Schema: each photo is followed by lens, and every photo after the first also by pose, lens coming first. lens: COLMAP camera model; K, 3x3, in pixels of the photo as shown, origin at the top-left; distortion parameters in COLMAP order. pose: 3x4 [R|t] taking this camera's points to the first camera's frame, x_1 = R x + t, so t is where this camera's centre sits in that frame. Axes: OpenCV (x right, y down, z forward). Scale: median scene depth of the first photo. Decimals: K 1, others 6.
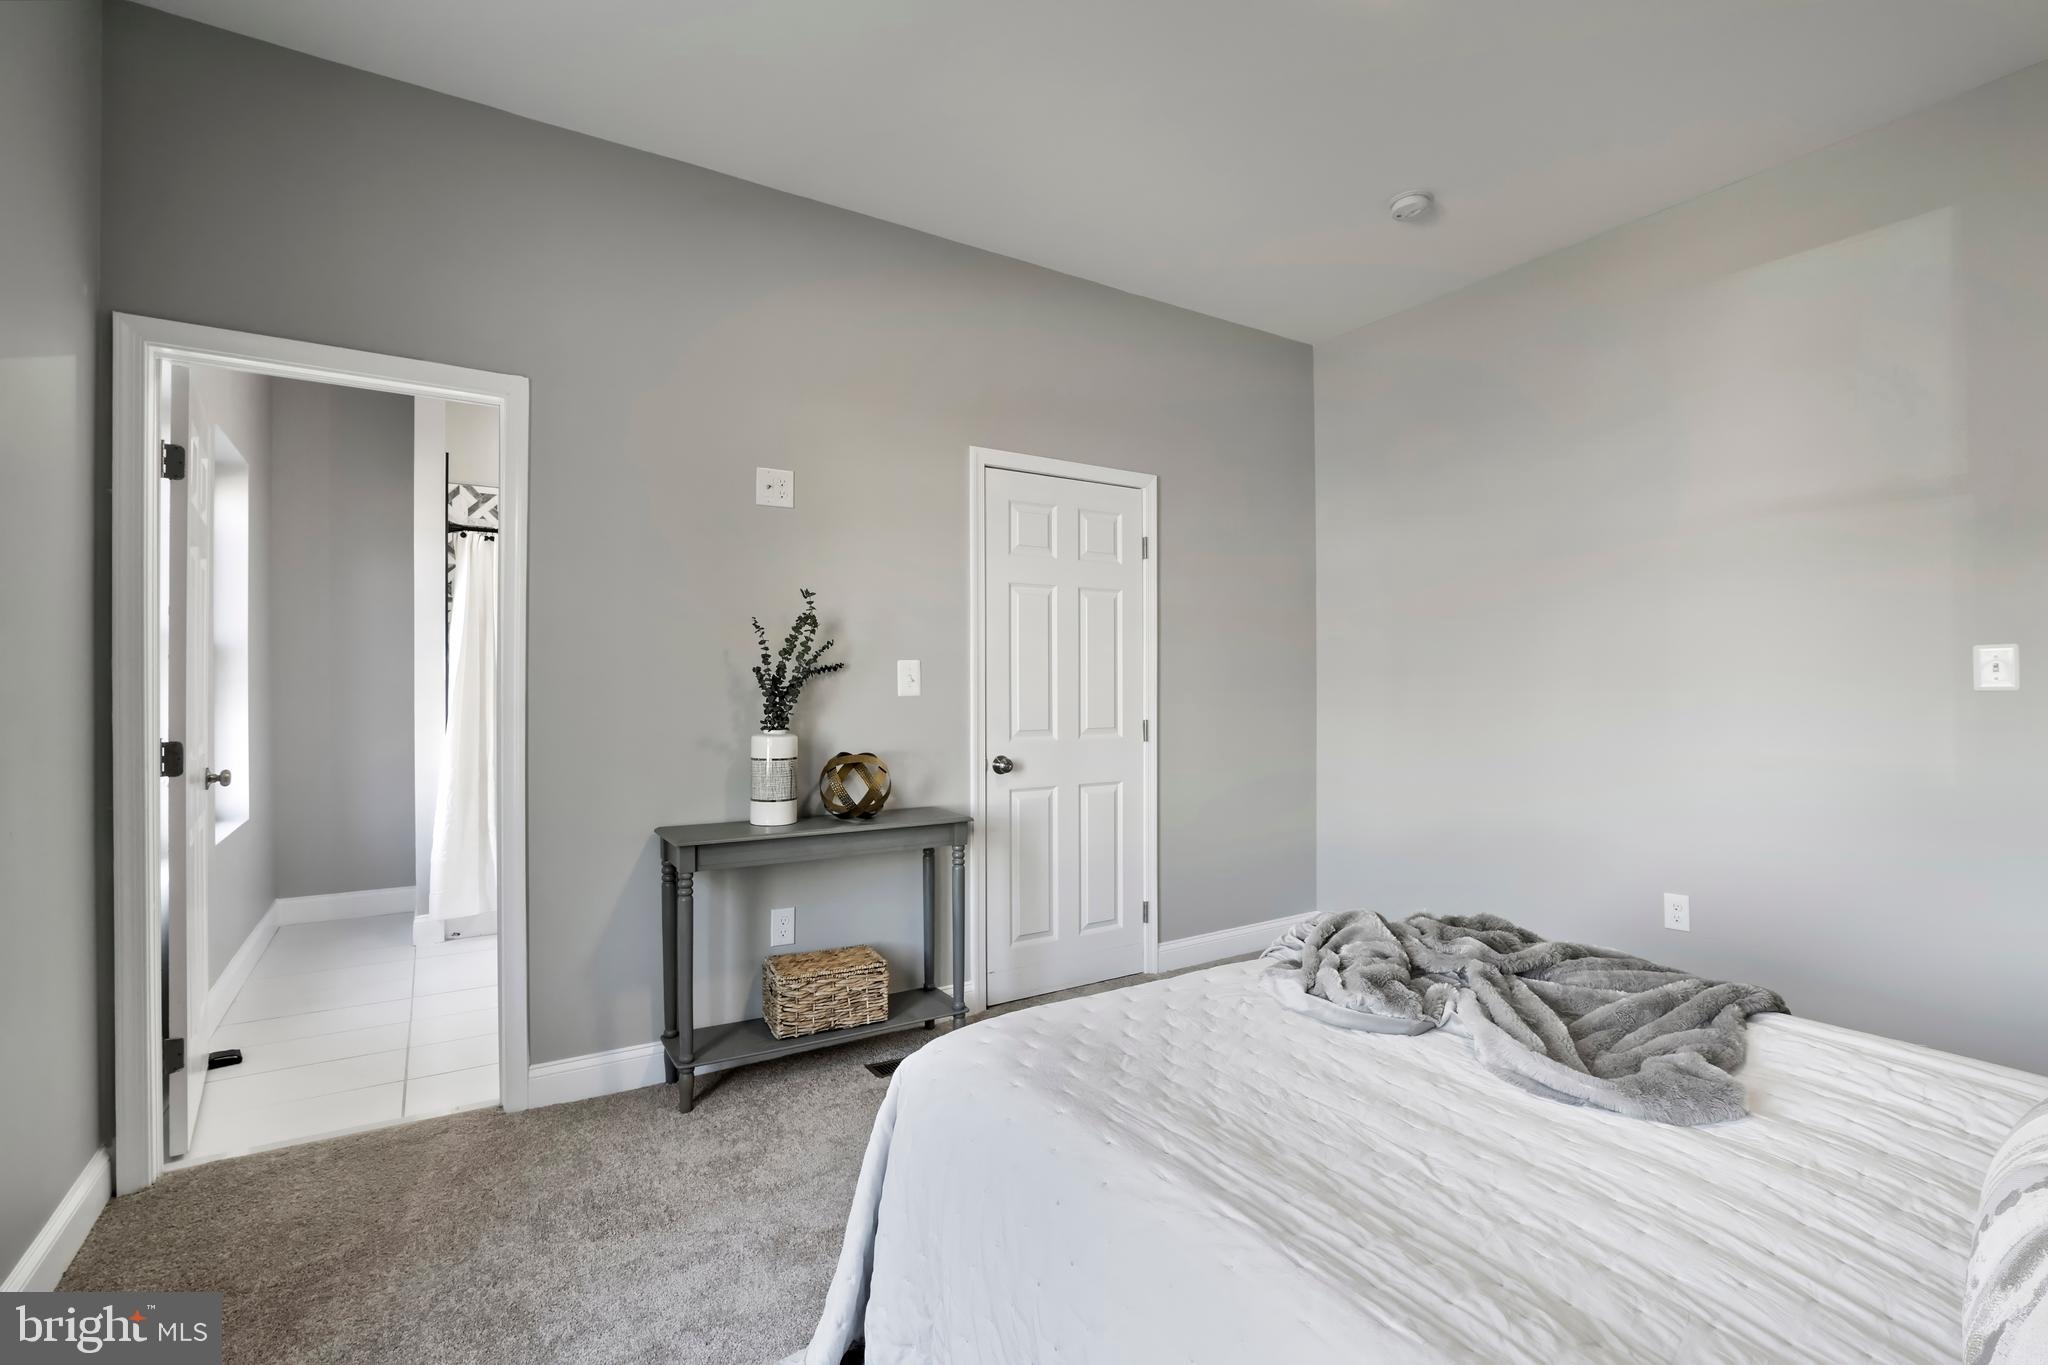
lens RADIAL K [[929.5, 0, 1039.1], [0, 929.5, 679.3], [0, 0, 1]] dist [-0.048565, 0.016897]
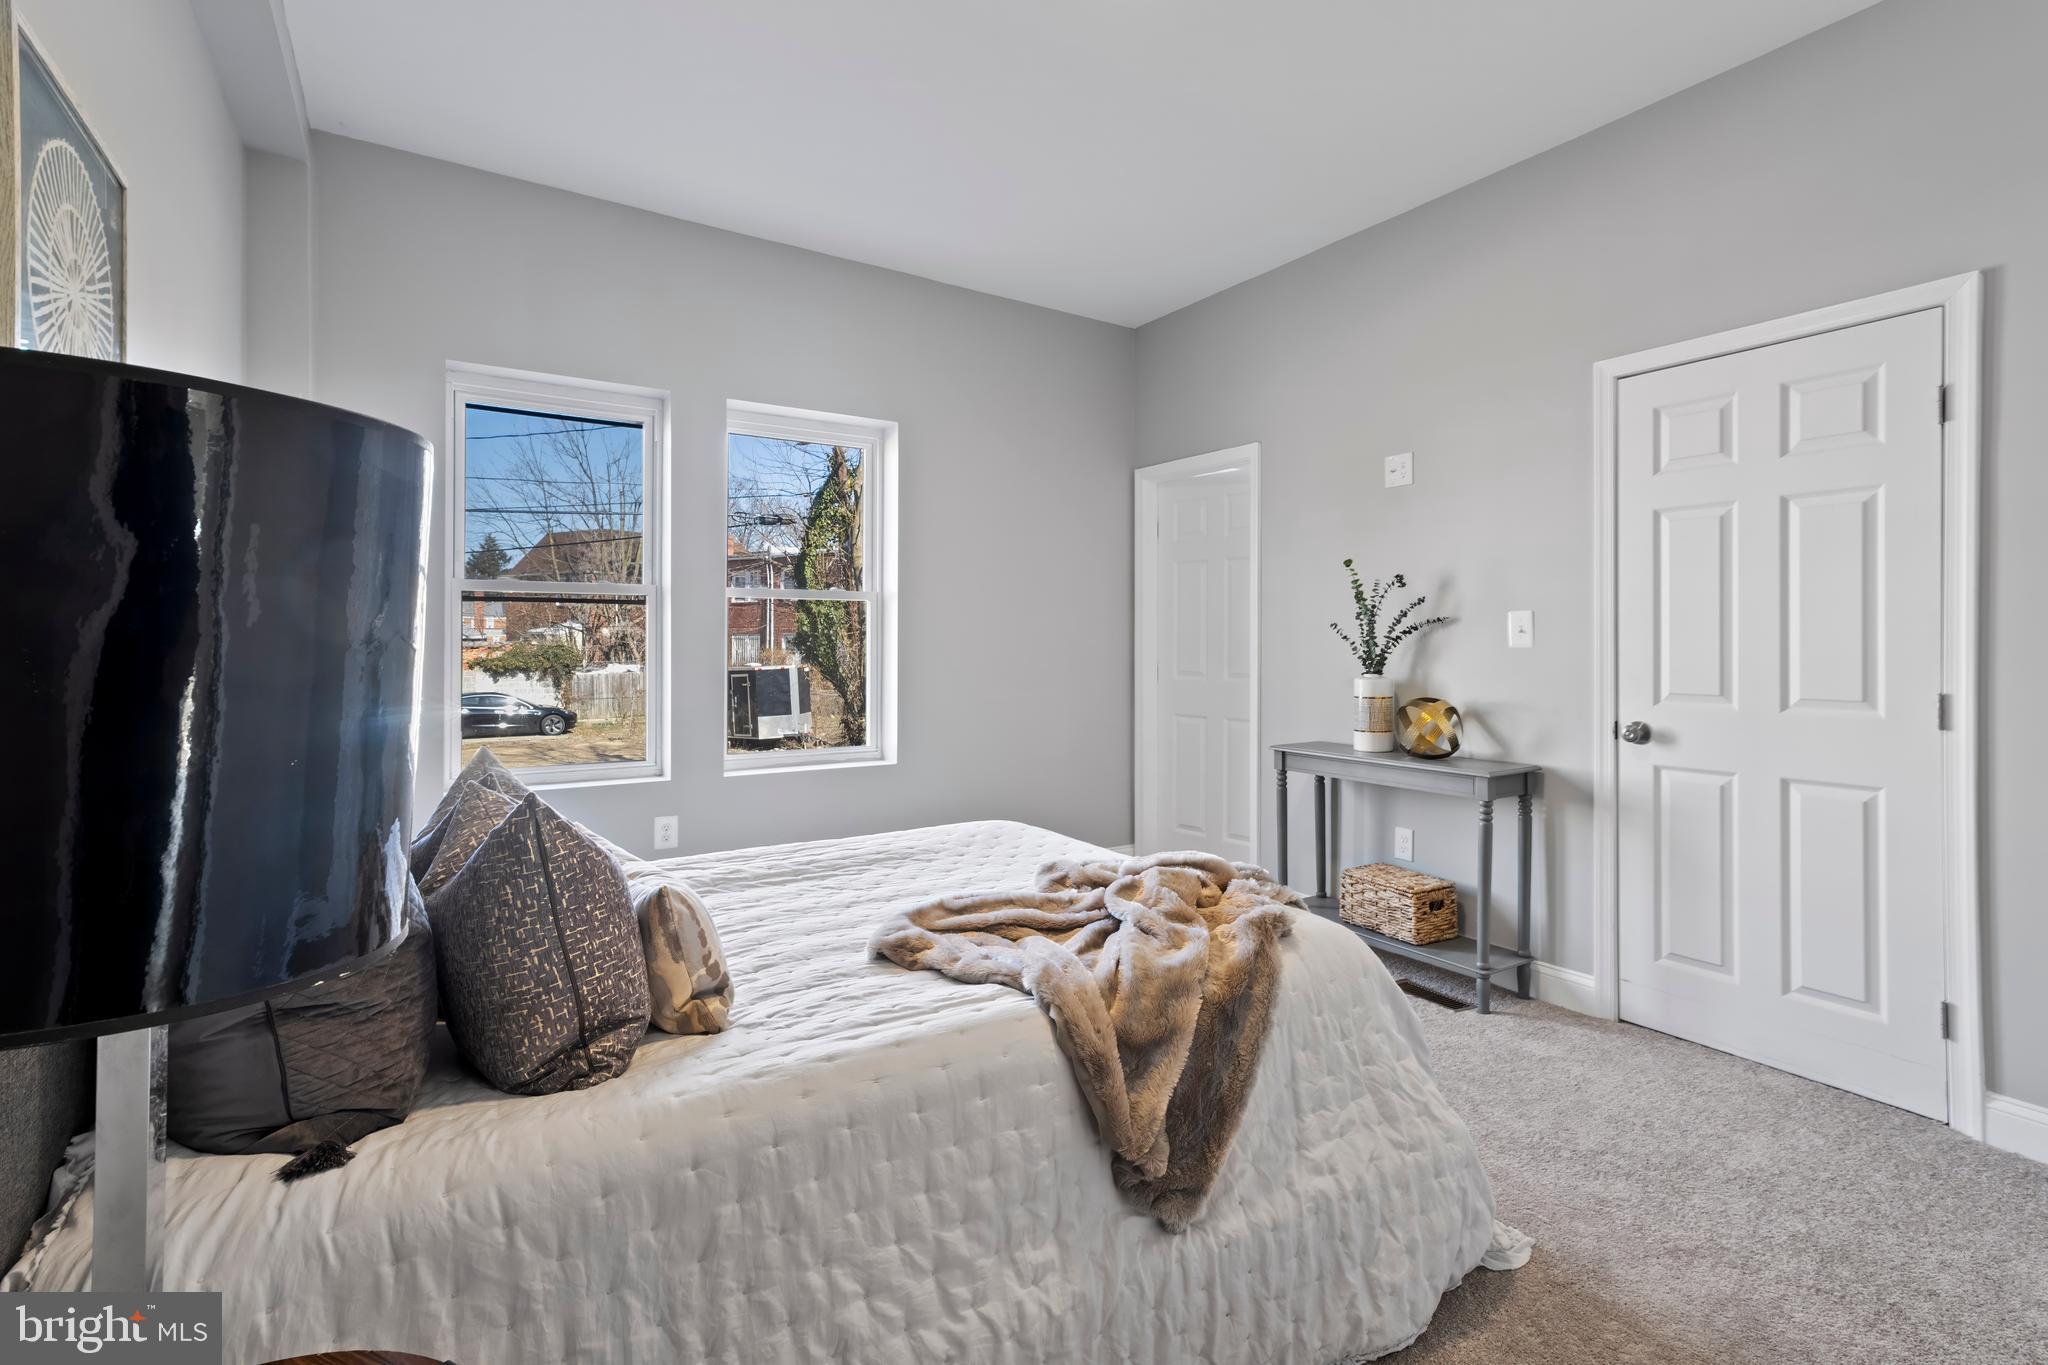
lens RADIAL K [[858.4, 0, 1012.7], [0, 858.4, 639.2], [0, 0, 1]] dist [0.002338, 0.000303]
pose [[0.023406, -0.003441, -0.999720, 0.724473], [0.004262, 0.999985, -0.003342, 0.009251], [0.999717, -0.004183, 0.023421, 0.433560]]
